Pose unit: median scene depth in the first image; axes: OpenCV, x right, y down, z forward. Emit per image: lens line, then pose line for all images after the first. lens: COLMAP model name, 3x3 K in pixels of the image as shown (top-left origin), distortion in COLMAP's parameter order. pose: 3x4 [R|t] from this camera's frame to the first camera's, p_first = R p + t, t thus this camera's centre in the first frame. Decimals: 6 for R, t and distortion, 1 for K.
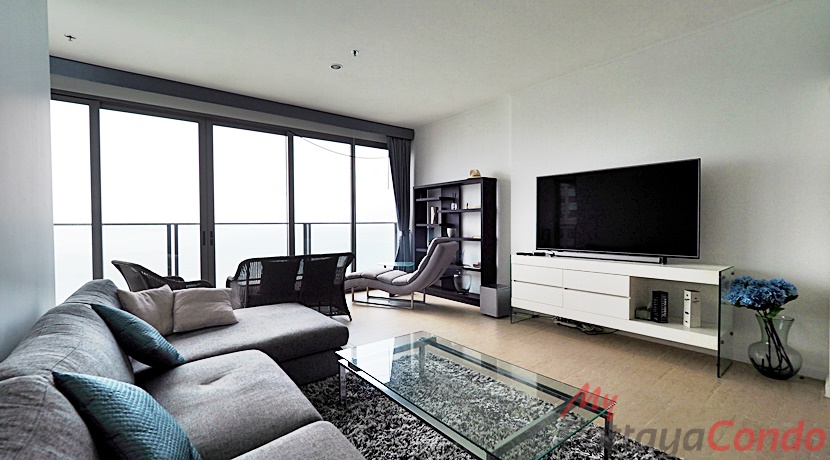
lens RADIAL K [[348.7, 0, 402.8], [0, 348.7, 231.0], [0, 0, 1]] dist [-0.000040, -0.000060]
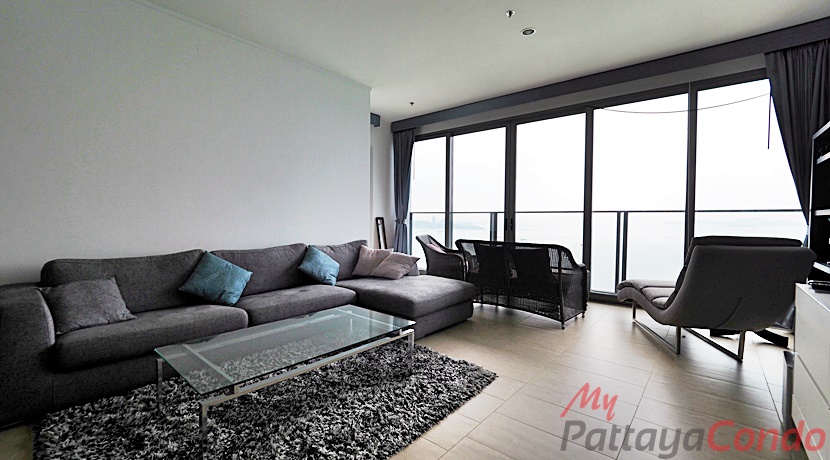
lens RADIAL K [[348.7, 0, 402.8], [0, 348.7, 231.0], [0, 0, 1]] dist [-0.000040, -0.000060]
pose [[0.196408, 0.054160, -0.979025, 0.460048], [-0.017466, 0.998508, 0.051734, -0.010662], [0.980367, 0.006939, 0.197061, 0.373050]]
